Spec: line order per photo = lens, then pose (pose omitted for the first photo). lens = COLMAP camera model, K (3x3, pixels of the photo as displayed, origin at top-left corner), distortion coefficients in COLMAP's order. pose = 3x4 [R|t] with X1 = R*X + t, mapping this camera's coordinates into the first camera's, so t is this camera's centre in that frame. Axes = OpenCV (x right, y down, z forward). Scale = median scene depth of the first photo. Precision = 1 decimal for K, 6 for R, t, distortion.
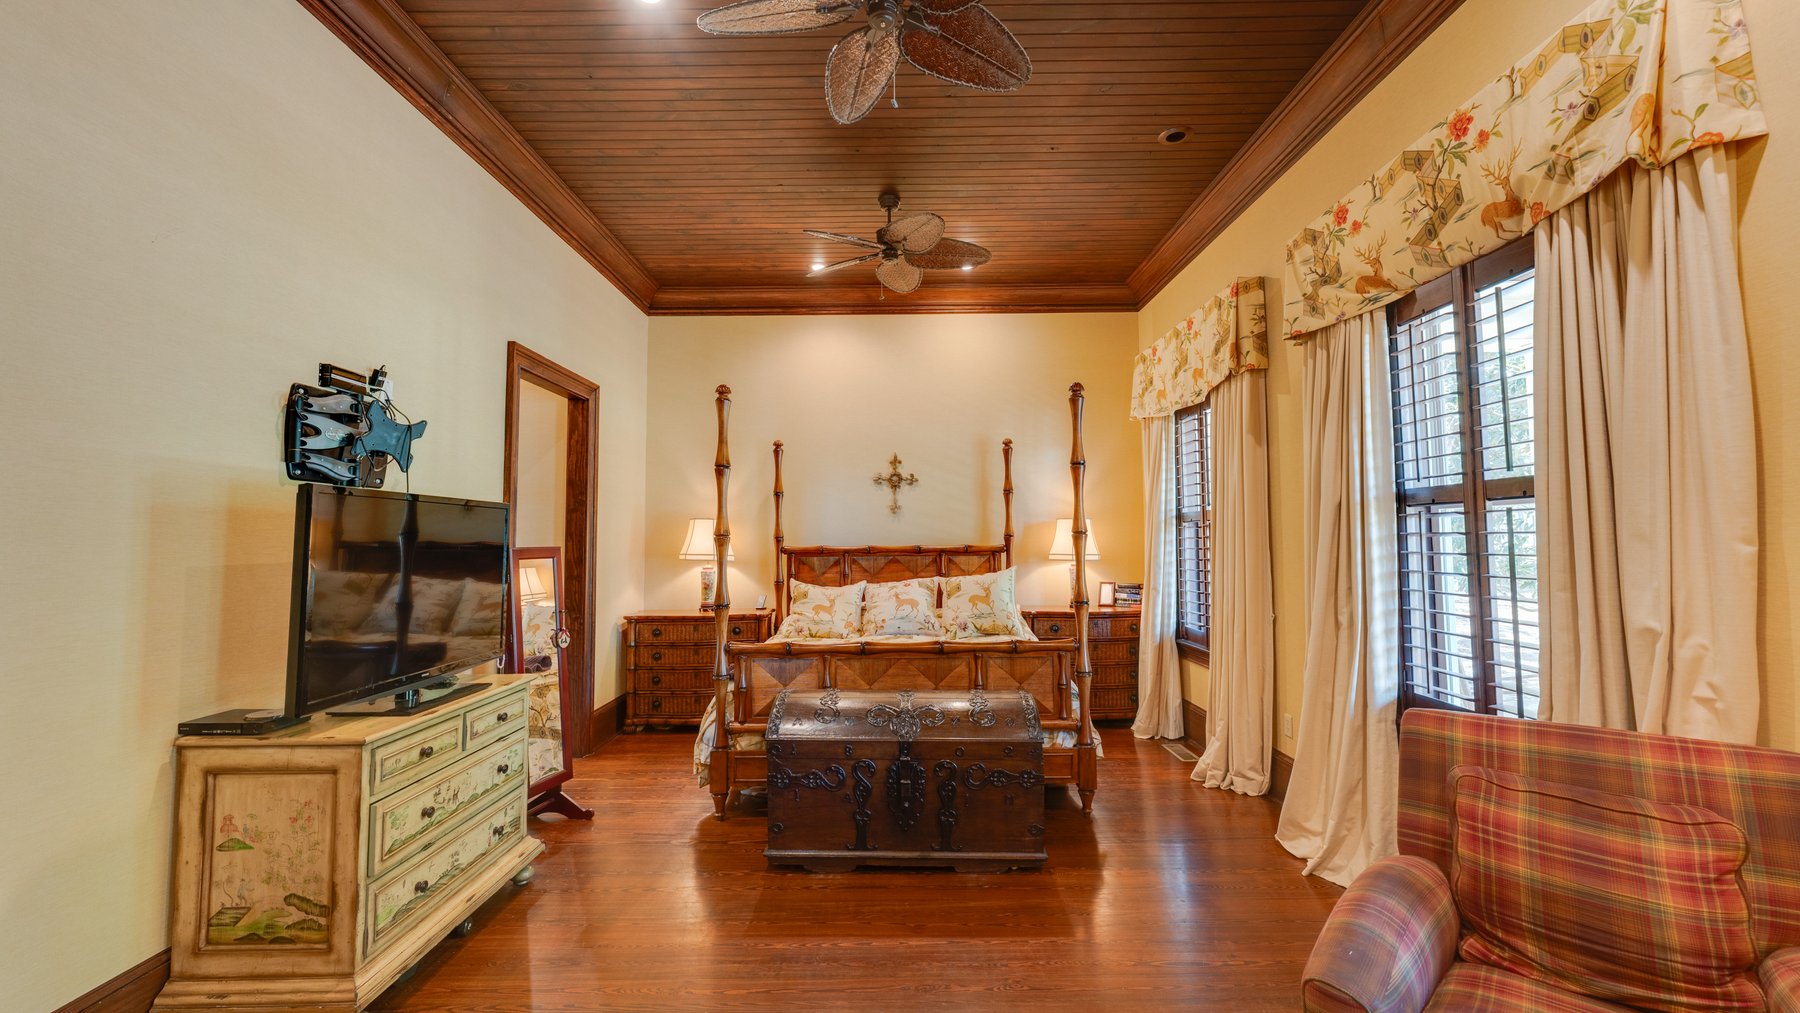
lens RADIAL K [[722.2, 0, 897.0], [0, 722.2, 501.2], [0, 0, 1]] dist [0.001045, 0.000085]
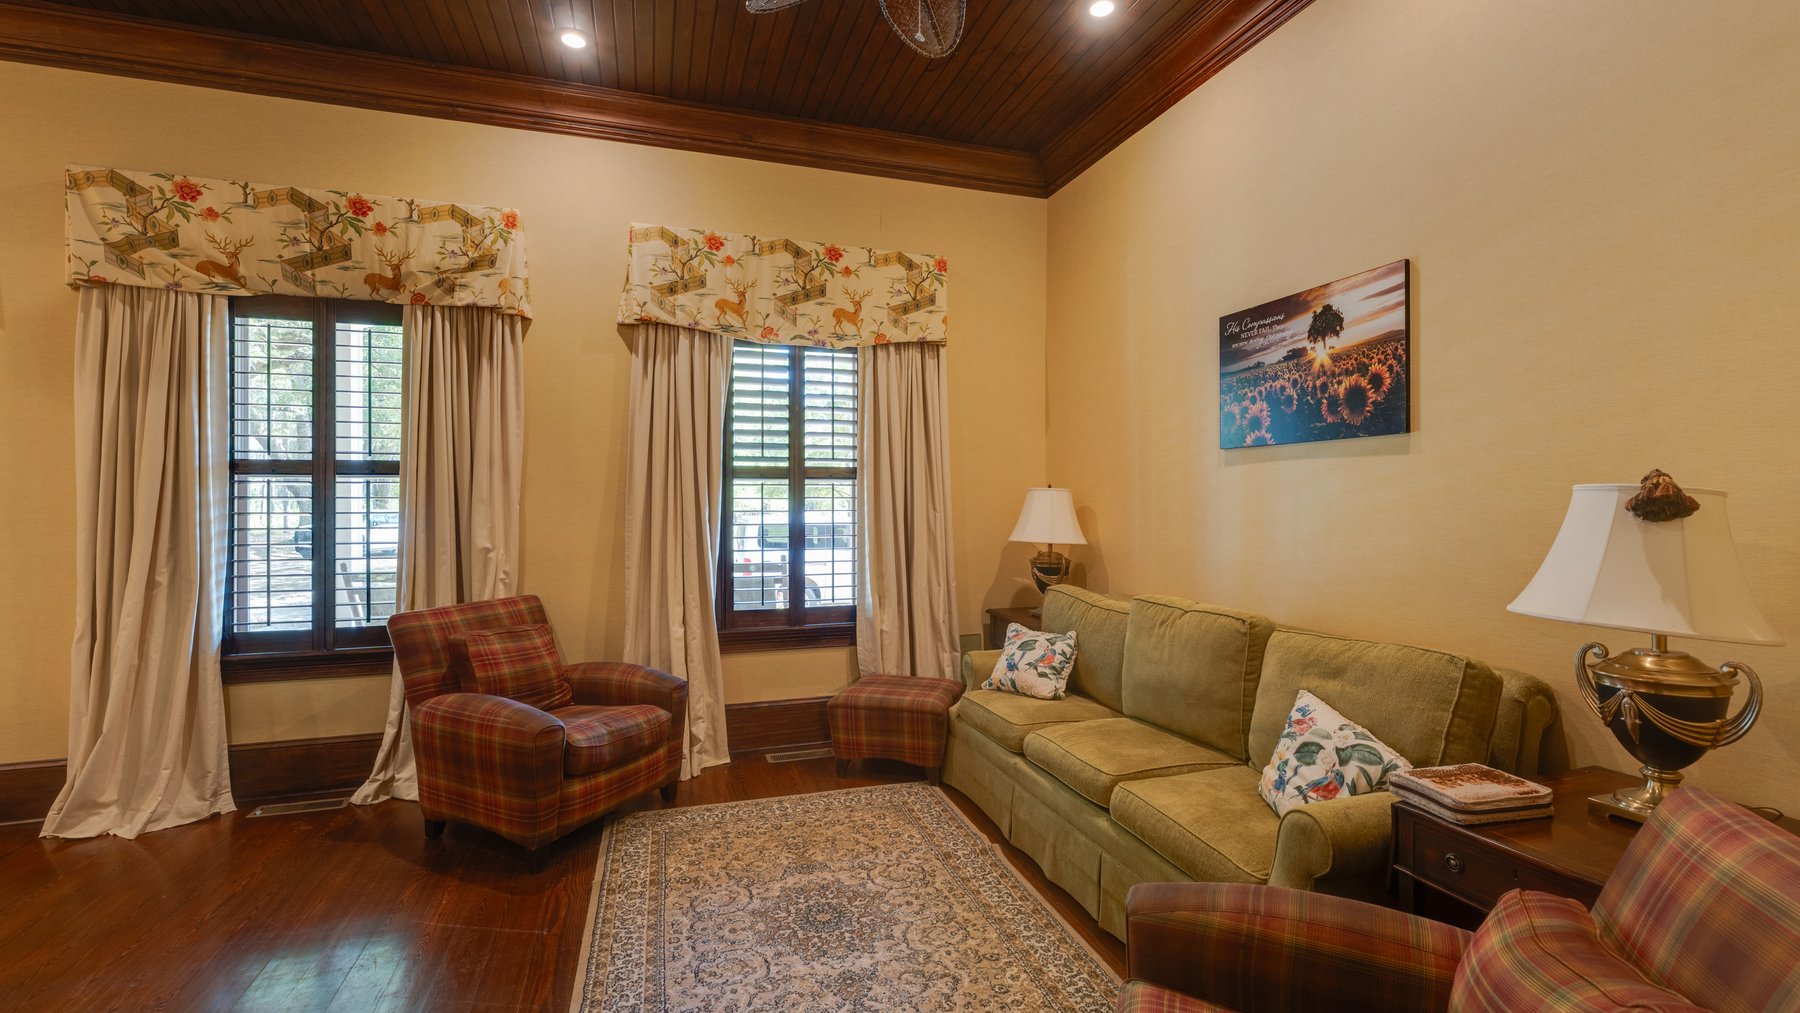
lens RADIAL K [[1210.1, 0, 909.1], [0, 1210.1, 504.3], [0, 0, 1]] dist [0.042828, 0.004129]
pose [[-0.340521, -0.003211, 0.940231, -1.699093], [-0.049546, 0.998666, -0.014534, 0.034579], [-0.938931, -0.051534, -0.340226, 0.729841]]
